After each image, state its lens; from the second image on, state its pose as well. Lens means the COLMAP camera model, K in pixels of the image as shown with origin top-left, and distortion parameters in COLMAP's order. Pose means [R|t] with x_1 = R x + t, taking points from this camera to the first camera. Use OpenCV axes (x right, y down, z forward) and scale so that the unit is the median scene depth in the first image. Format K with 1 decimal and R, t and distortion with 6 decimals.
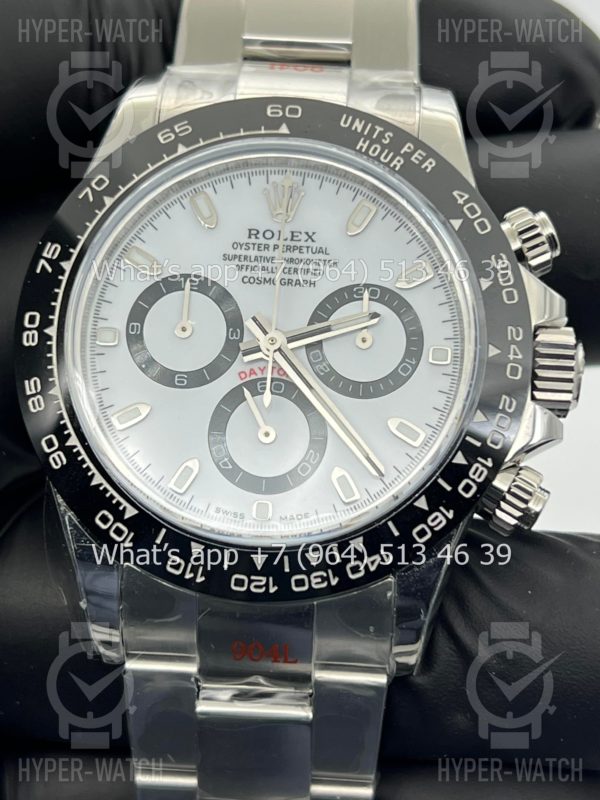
lens RADIAL K [[1905.5, 0, 293.4], [0, 1905.5, 409.1], [0, 0, 1]] dist [0.291845, 0.000000]
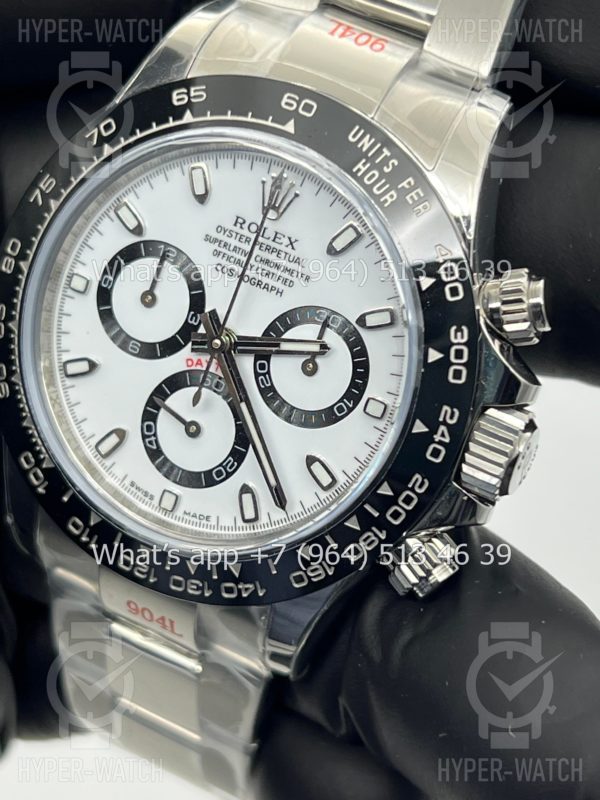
lens RADIAL K [[1905.5, 0, 278.6], [0, 1905.5, 404.6], [0, 0, 1]] dist [0.291845, 0.000000]
pose [[0.905461, 0.313165, -0.286476, 0.302914], [-0.211335, 0.918005, 0.335566, -0.336753], [0.368074, -0.243299, 0.897400, 0.125776]]
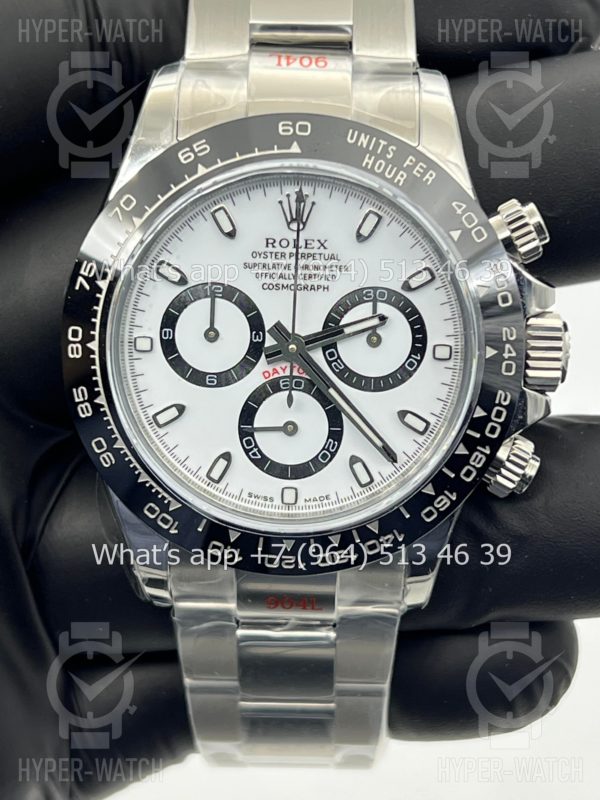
lens RADIAL K [[1905.5, 0, 301.2], [0, 1905.5, 396.9], [0, 0, 1]] dist [0.291845, 0.000000]
pose [[0.999049, -0.039319, 0.018821, -0.027646], [0.032316, 0.957809, 0.285581, -0.322347], [-0.029256, -0.284702, 0.958170, -0.076076]]
